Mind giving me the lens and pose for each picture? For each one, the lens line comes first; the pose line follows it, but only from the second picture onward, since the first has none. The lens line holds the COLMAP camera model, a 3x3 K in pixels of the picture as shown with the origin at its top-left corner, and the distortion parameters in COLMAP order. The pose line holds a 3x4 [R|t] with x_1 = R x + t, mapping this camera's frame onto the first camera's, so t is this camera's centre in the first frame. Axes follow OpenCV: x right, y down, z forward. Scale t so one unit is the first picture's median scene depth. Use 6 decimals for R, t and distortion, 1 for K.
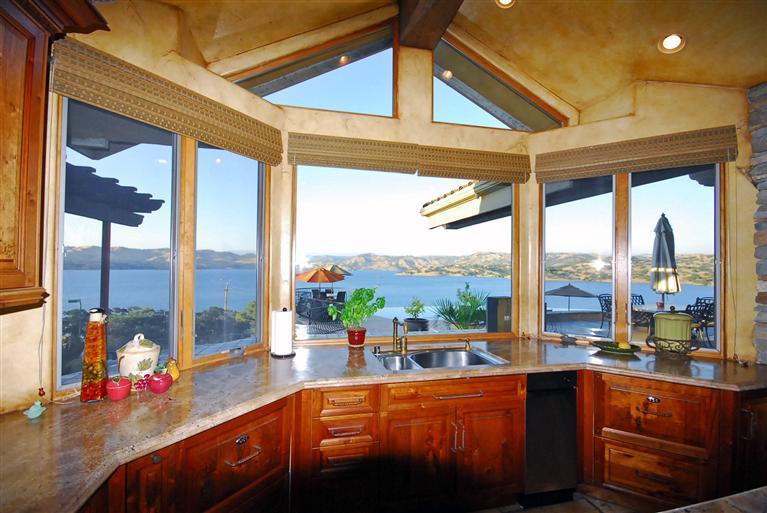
lens RADIAL K [[348.9, 0, 383.8], [0, 348.9, 257.9], [0, 0, 1]] dist [-0.001579, 0.000063]
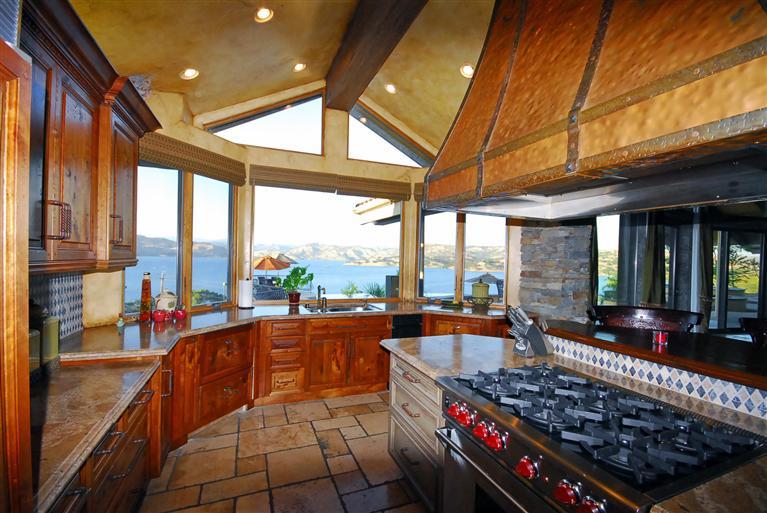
lens RADIAL K [[348.9, 0, 383.1], [0, 348.9, 259.5], [0, 0, 1]] dist [-0.001579, 0.000063]
pose [[0.989390, 0.013271, 0.144675, 0.080706], [-0.018006, 0.999343, 0.031465, -0.003043], [-0.144162, -0.033736, 0.988979, -0.553136]]
